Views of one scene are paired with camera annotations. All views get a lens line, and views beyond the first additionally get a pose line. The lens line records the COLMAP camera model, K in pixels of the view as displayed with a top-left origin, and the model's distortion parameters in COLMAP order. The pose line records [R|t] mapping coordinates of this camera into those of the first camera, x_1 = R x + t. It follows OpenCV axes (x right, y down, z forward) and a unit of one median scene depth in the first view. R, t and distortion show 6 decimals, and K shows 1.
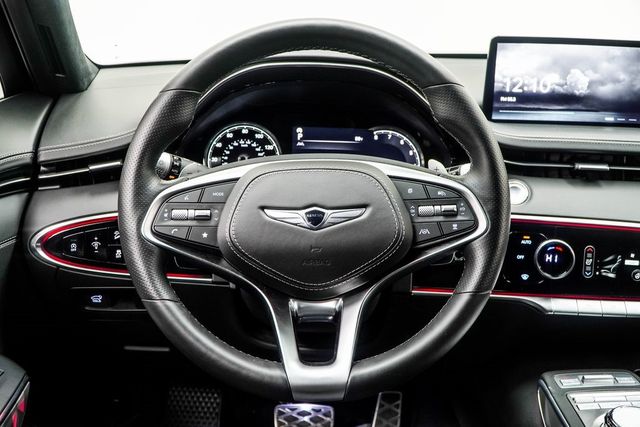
lens RADIAL K [[764.4, 0, 321.9], [0, 764.4, 221.2], [0, 0, 1]] dist [0.100036, -0.566721]
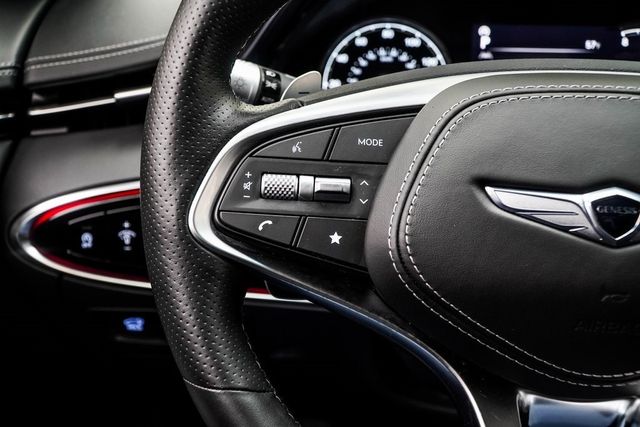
lens RADIAL K [[733.7, 0, 320.0], [0, 733.7, 213.5], [0, 0, 1]] dist [0.011899, 0.002276]
pose [[0.992371, 0.059837, -0.107791, -0.091836], [-0.052329, 0.996089, 0.071187, -0.018514], [0.111629, -0.065004, 0.991622, 0.464117]]
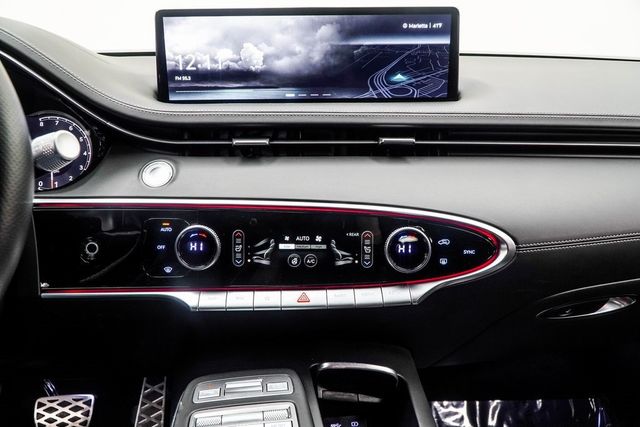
lens RADIAL K [[499.0, 0, 320.0], [0, 499.0, 213.5], [0, 0, 1]] dist [-0.003559, -0.000627]
pose [[0.993056, -0.054426, 0.104293, 0.367466], [0.055019, 0.998481, -0.002819, 0.019378], [-0.103981, 0.008537, 0.994543, 0.408306]]
